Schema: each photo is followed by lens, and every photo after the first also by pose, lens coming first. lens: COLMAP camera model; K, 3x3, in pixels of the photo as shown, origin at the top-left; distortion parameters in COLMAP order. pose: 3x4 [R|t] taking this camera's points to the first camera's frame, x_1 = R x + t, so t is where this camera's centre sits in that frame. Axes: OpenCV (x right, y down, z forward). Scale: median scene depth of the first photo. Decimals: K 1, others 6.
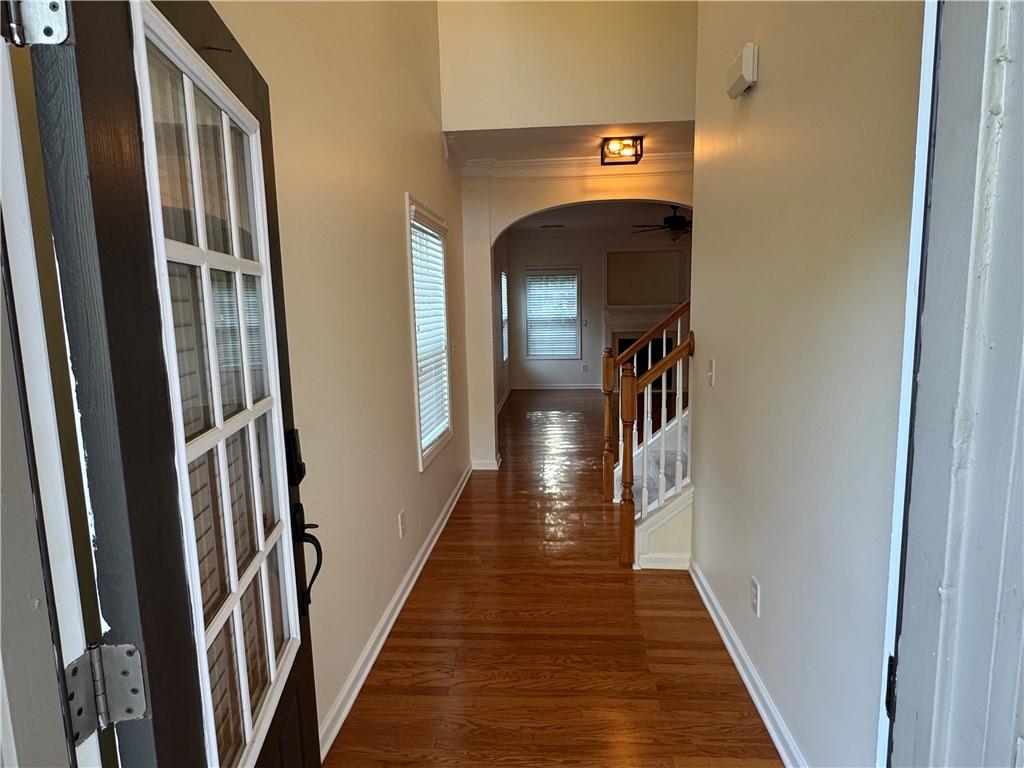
lens RADIAL K [[596.1, 0, 512.1], [0, 596.1, 383.2], [0, 0, 1]] dist [-0.001005, -0.000071]
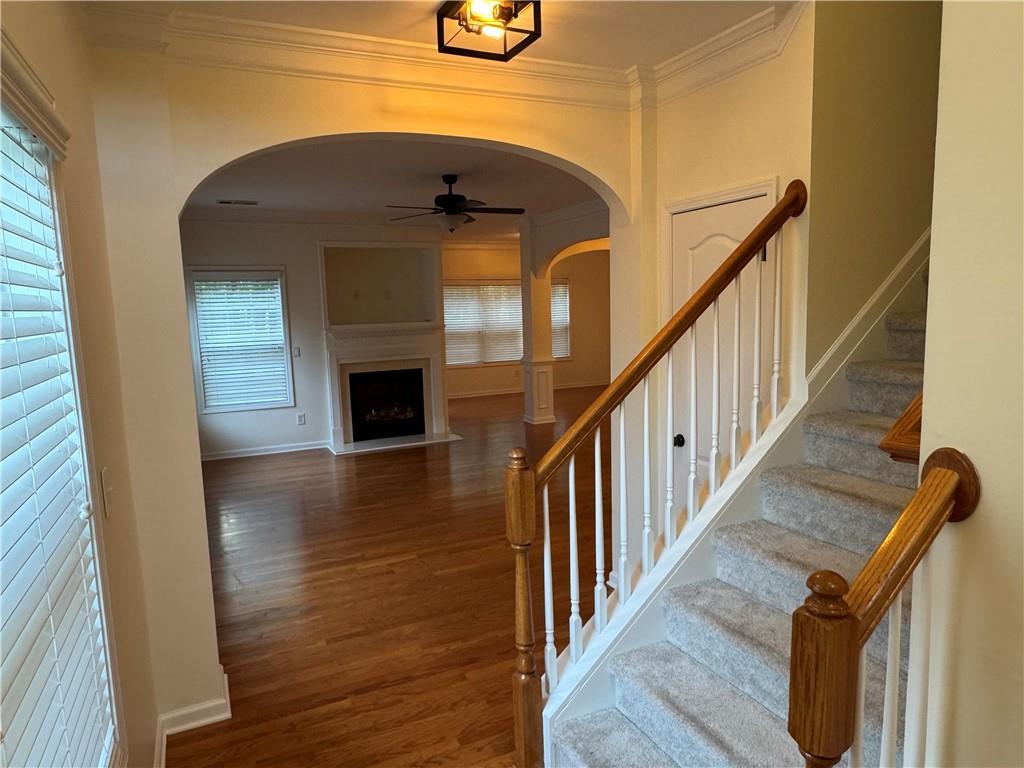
lens RADIAL K [[669.4, 0, 513.7], [0, 669.4, 389.9], [0, 0, 1]] dist [0.006199, 0.001200]
pose [[0.872870, -0.063207, 0.483842, -0.034911], [0.071586, 0.997434, 0.001156, -0.046318], [-0.482673, 0.033627, 0.875155, 0.252211]]
